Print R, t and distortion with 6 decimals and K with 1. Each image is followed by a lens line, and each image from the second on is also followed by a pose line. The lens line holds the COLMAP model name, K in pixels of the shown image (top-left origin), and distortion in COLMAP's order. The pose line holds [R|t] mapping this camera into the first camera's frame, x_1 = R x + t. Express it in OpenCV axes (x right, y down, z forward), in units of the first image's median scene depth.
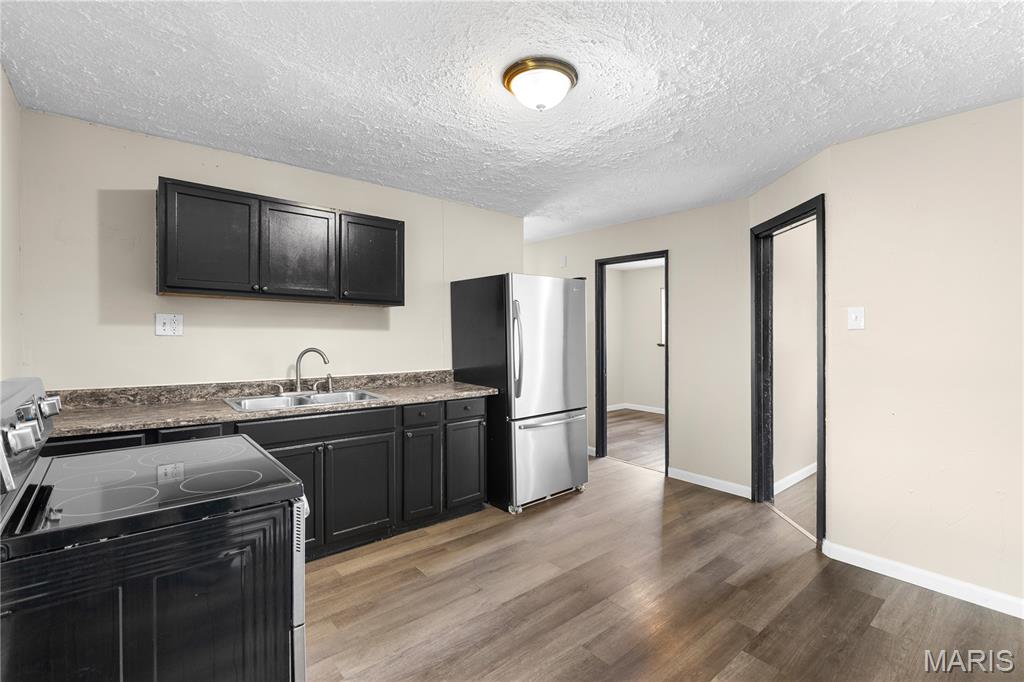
lens RADIAL K [[465.0, 0, 522.0], [0, 465.0, 334.9], [0, 0, 1]] dist [0.002109, -0.000085]
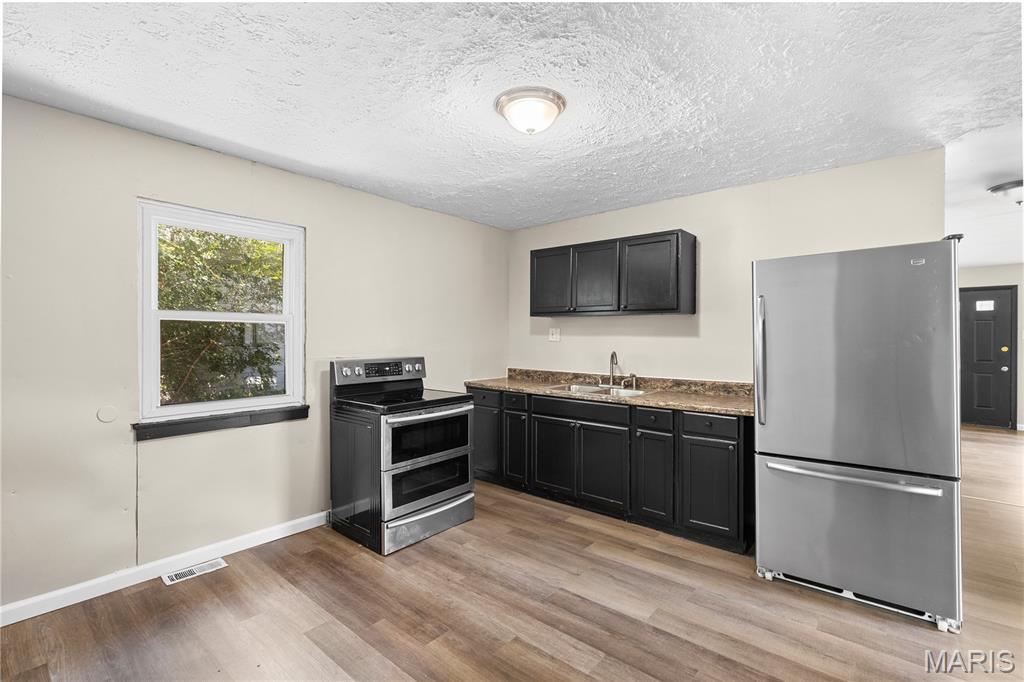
lens RADIAL K [[458.0, 0, 509.3], [0, 458.0, 342.8], [0, 0, 1]] dist [-0.001869, -0.000218]
pose [[0.147287, 0.006405, -0.989073, 0.824792], [-0.003674, 0.999976, 0.005929, -0.002315], [0.989087, 0.002761, 0.147307, 0.595577]]
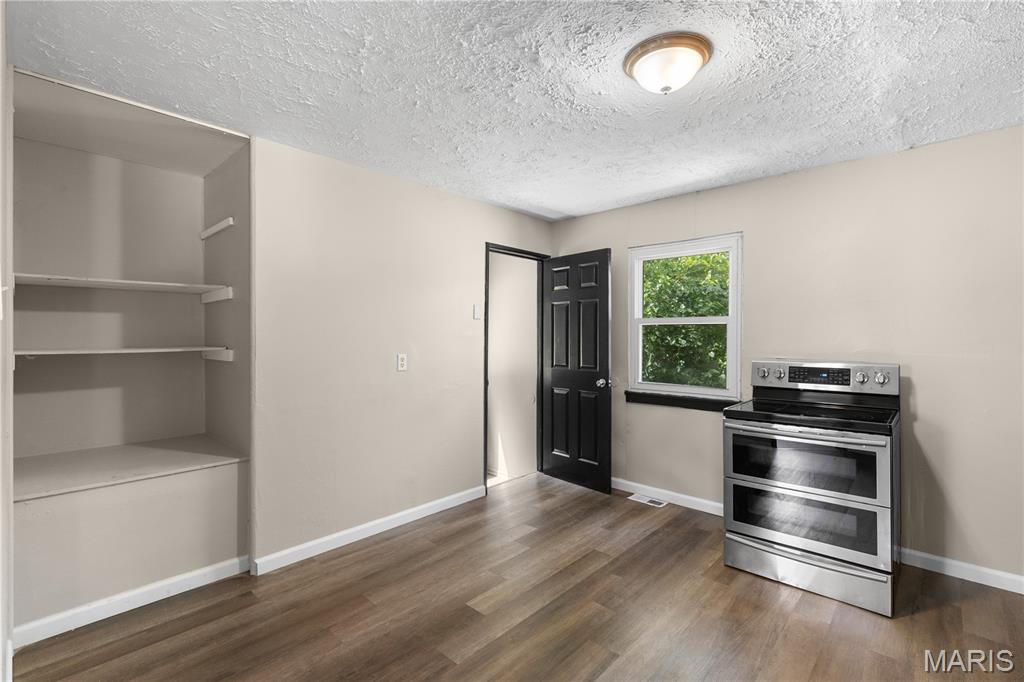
lens RADIAL K [[465.0, 0, 522.0], [0, 465.0, 334.9], [0, 0, 1]] dist [0.002109, -0.000085]
pose [[-0.993934, -0.001000, -0.109978, 0.317181], [-0.000542, 0.999991, -0.004188, -0.003706], [0.109981, -0.004103, -0.993925, 1.407399]]
